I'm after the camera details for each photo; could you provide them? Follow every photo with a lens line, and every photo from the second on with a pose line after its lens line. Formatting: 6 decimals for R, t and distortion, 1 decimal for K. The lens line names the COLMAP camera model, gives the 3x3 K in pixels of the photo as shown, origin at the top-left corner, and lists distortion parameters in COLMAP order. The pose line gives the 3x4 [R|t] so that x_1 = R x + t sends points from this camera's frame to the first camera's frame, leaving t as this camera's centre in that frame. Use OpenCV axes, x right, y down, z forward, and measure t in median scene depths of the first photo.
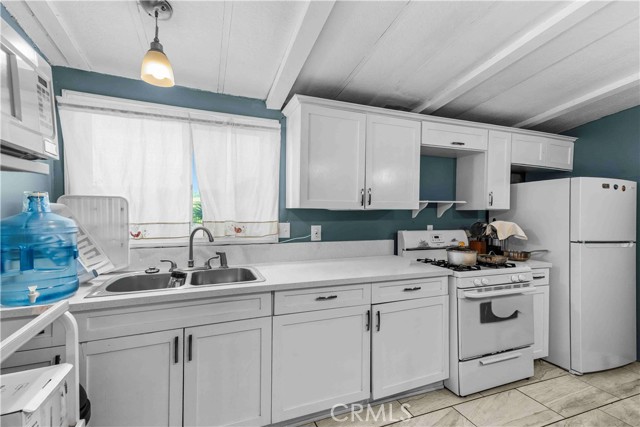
lens RADIAL K [[260.8, 0, 318.3], [0, 260.8, 218.9], [0, 0, 1]] dist [0.023068, -0.004913]
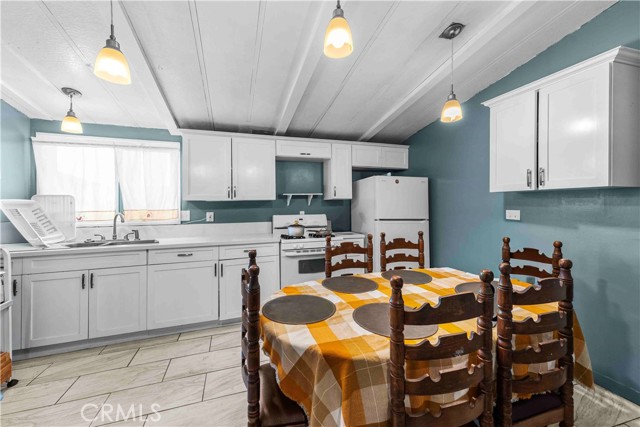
lens RADIAL K [[240.1, 0, 303.1], [0, 240.1, 204.3], [0, 0, 1]] dist [0.001759, -0.000176]
pose [[0.998975, -0.019308, -0.040941, 0.640562], [0.017841, 0.999196, -0.035896, 0.044087], [0.041602, 0.035129, 0.998517, -0.355292]]
